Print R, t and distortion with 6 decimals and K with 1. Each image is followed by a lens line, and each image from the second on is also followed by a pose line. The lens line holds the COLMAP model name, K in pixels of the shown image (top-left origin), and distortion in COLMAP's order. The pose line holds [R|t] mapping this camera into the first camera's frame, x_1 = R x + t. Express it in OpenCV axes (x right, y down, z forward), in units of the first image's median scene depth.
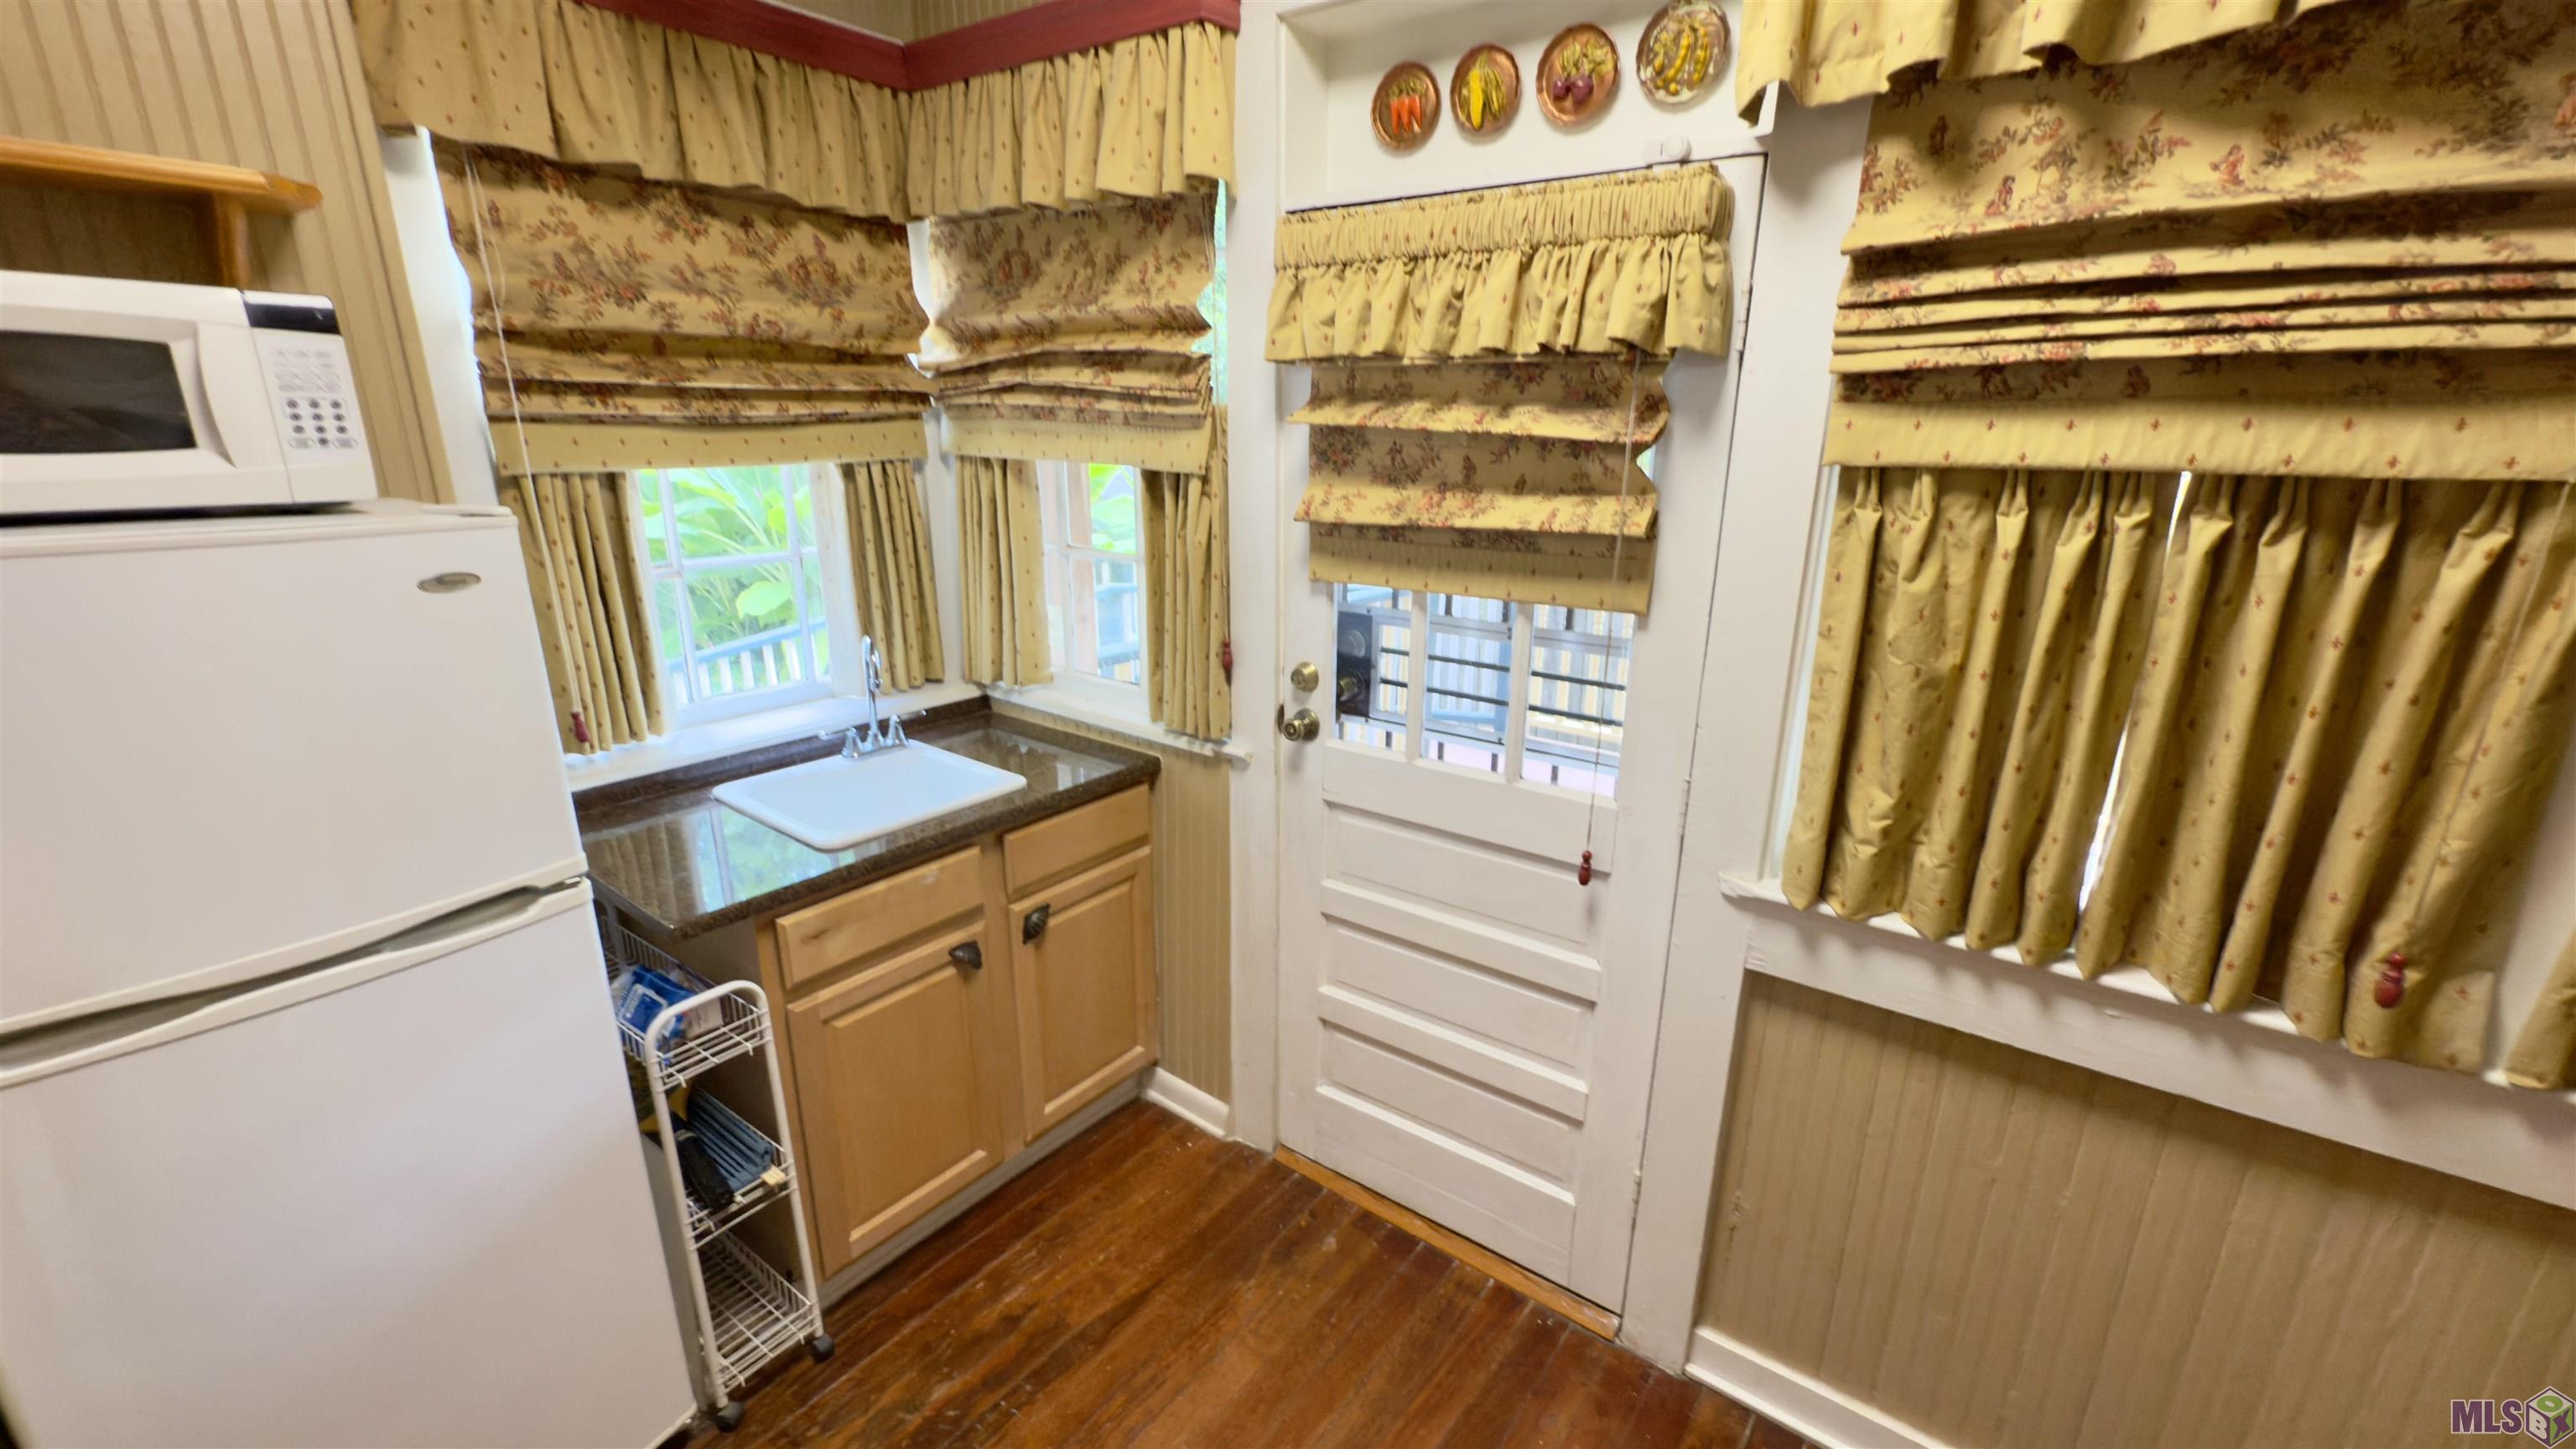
lens RADIAL K [[1026.8, 0, 1288.0], [0, 1026.8, 724.5], [0, 0, 1]] dist [-0.000964, -0.000543]
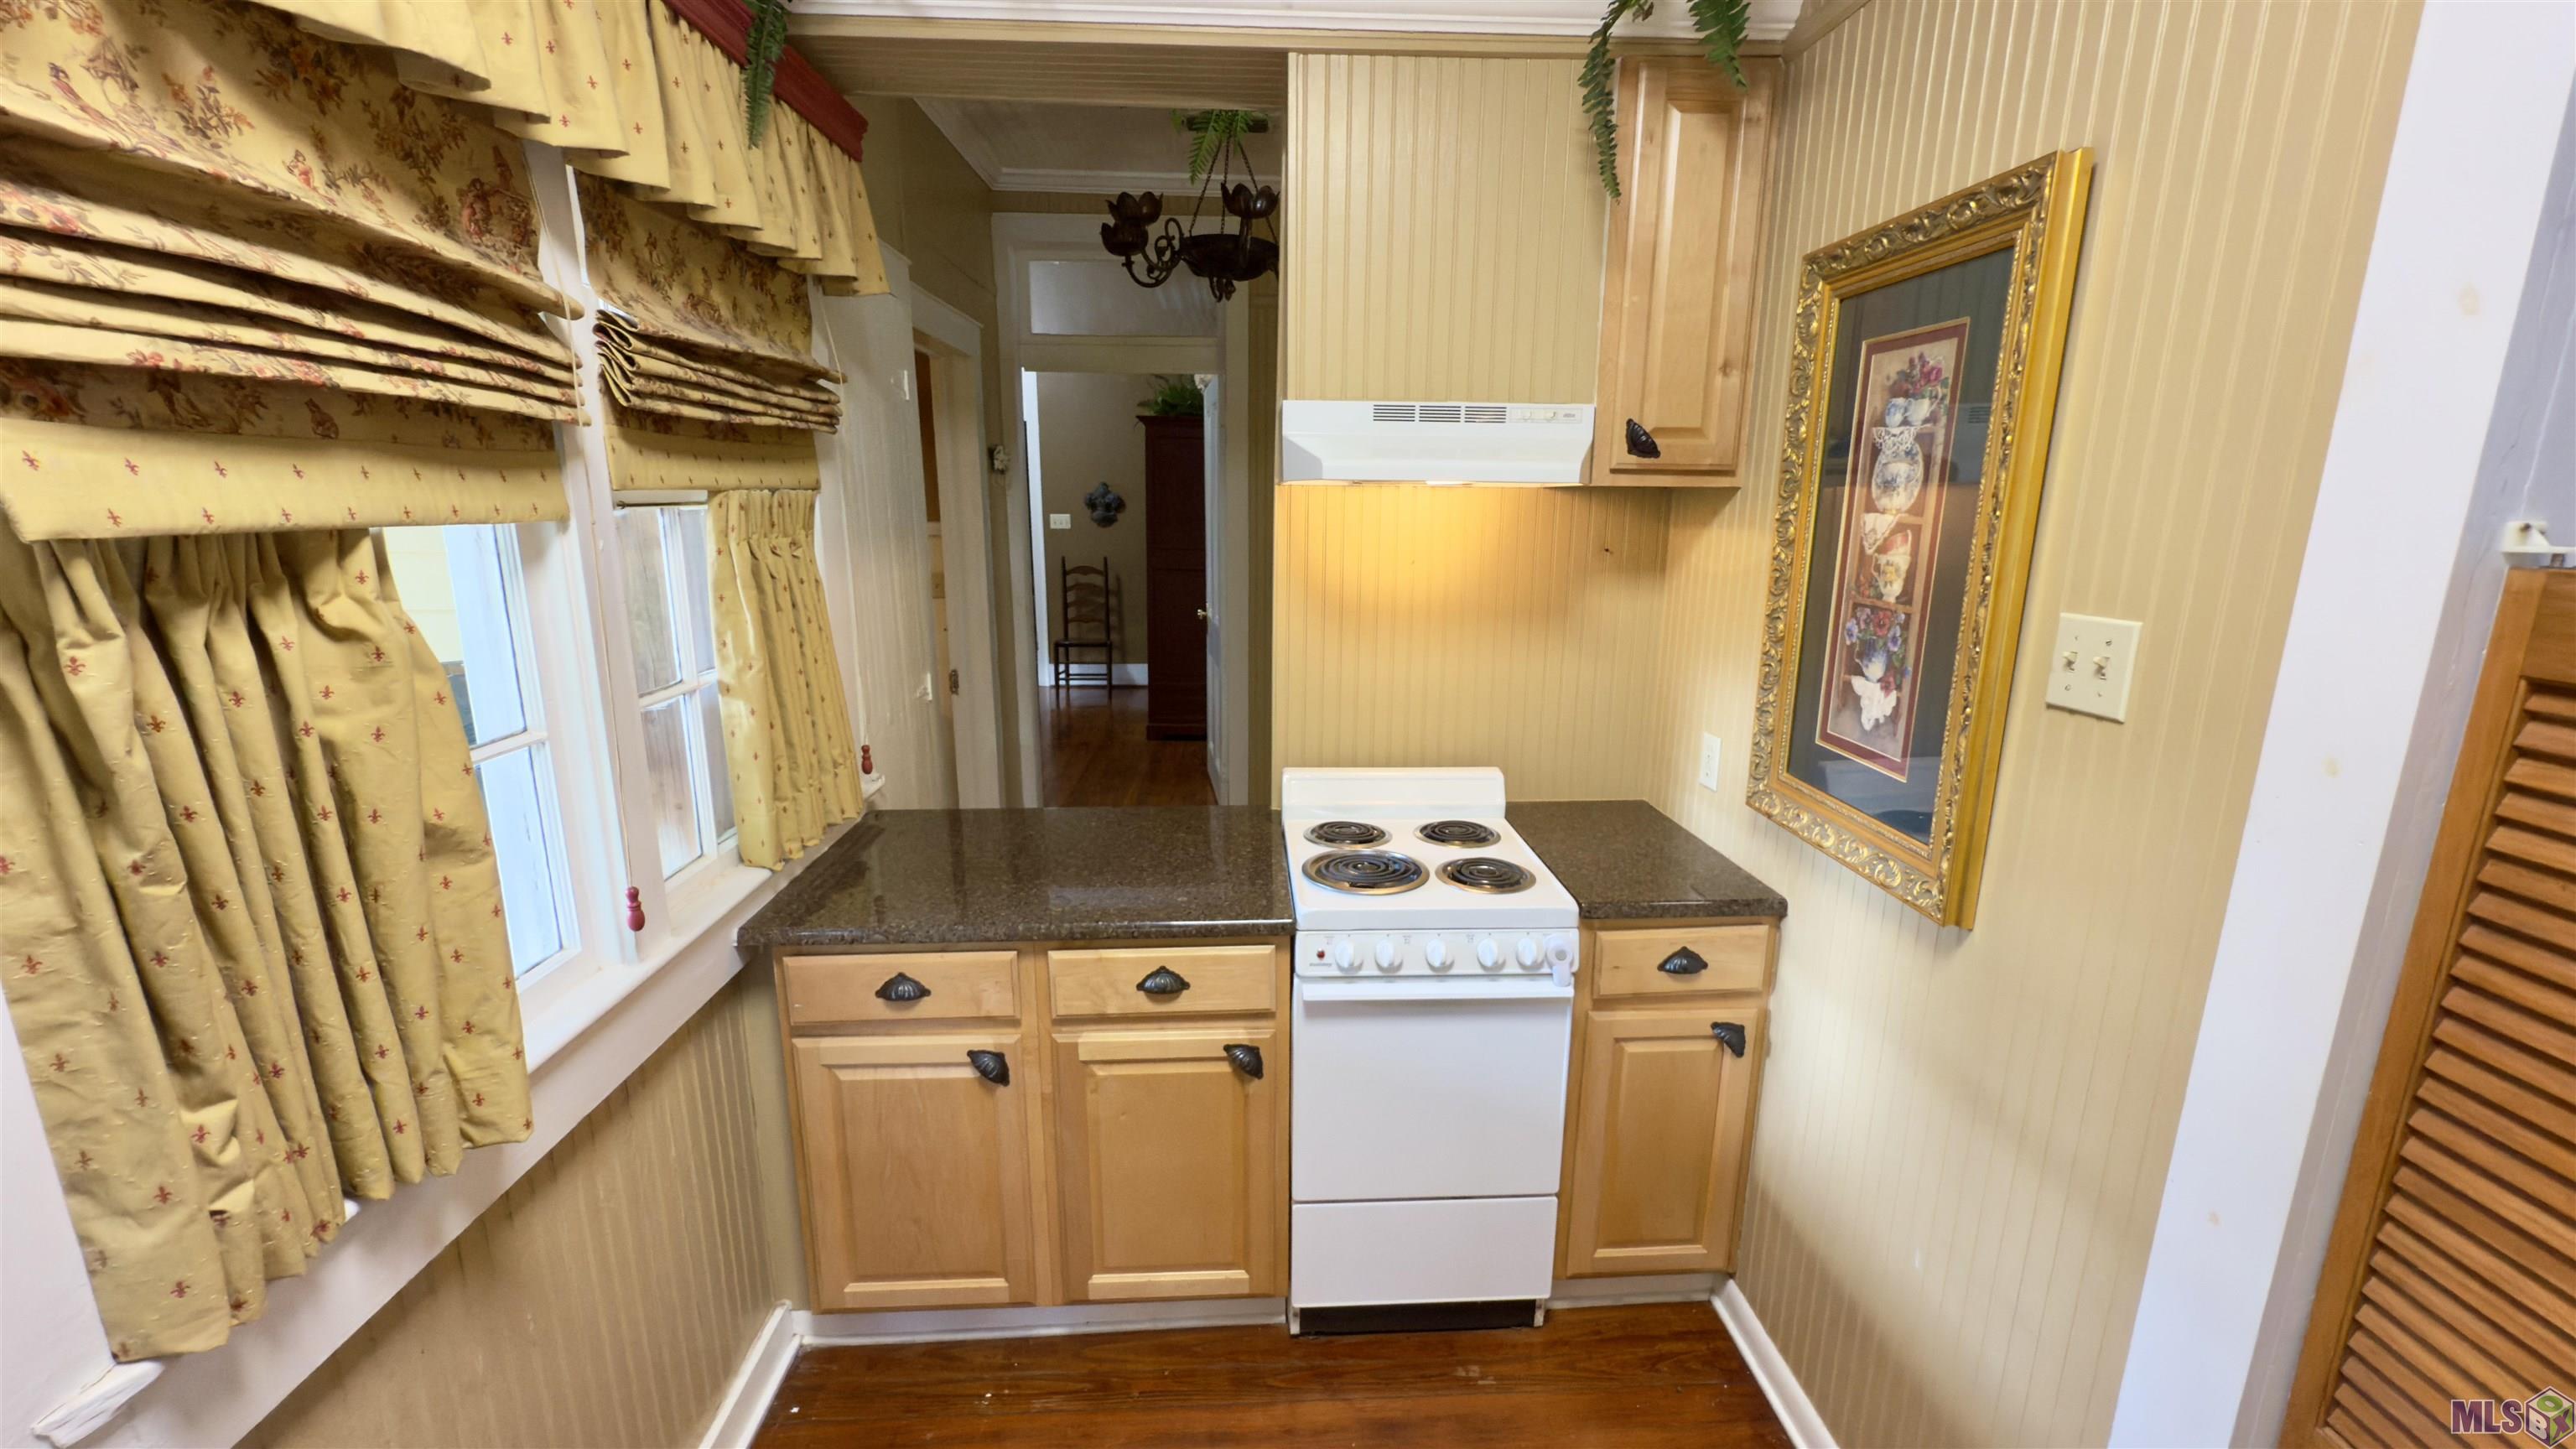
lens RADIAL K [[1026.8, 0, 1288.0], [0, 1026.8, 724.5], [0, 0, 1]] dist [-0.000964, -0.000543]
pose [[-0.641057, -0.160251, 0.750577, -0.307233], [0.206282, 0.905997, 0.369616, -0.260165], [-0.739252, 0.391776, -0.547739, 0.982743]]
